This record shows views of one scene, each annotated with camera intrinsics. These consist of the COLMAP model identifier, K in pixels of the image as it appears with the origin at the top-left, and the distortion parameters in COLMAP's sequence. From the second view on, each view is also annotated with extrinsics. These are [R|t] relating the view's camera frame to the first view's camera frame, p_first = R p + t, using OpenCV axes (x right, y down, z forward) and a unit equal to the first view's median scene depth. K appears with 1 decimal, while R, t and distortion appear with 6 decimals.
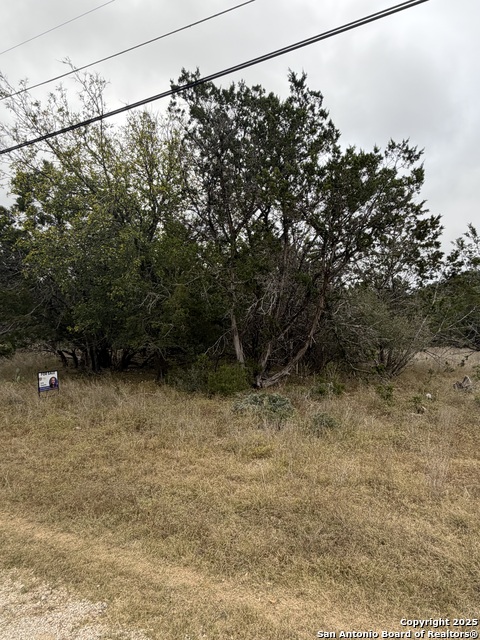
lens RADIAL K [[408.8, 0, 241.1], [0, 408.8, 318.7], [0, 0, 1]] dist [0.017488, -0.000544]
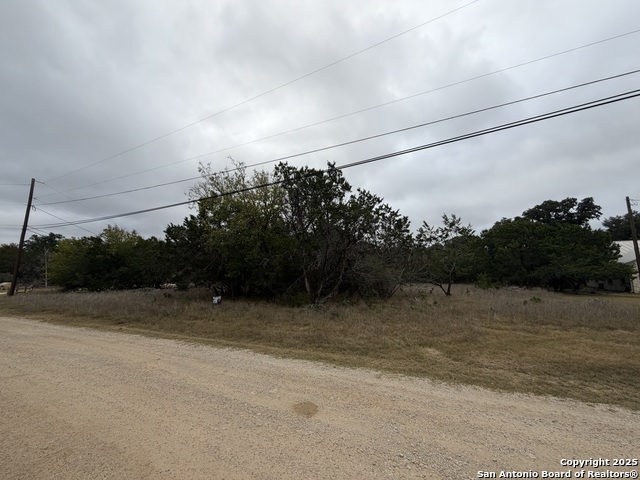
lens RADIAL K [[259.4, 0, 320.4], [0, 259.4, 242.4], [0, 0, 1]] dist [-0.006992, 0.001573]
pose [[0.999974, -0.007172, -0.000575, 0.073829], [0.007092, 0.995964, -0.089473, -0.025772], [0.001214, 0.089466, 0.995989, -0.374522]]
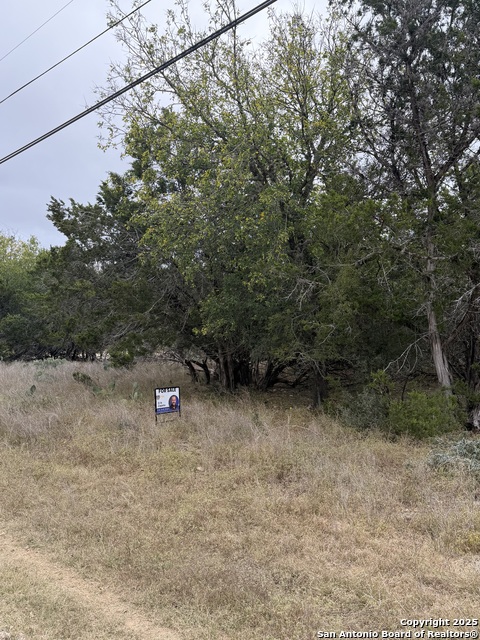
lens RADIAL K [[581.3, 0, 222.9], [0, 581.3, 320.9], [0, 0, 1]] dist [0.095013, -0.139388]
pose [[0.934389, 0.000524, -0.356254, 0.002829], [0.000674, 0.999995, 0.003239, 0.003017], [0.356254, -0.003266, 0.934383, 0.040512]]
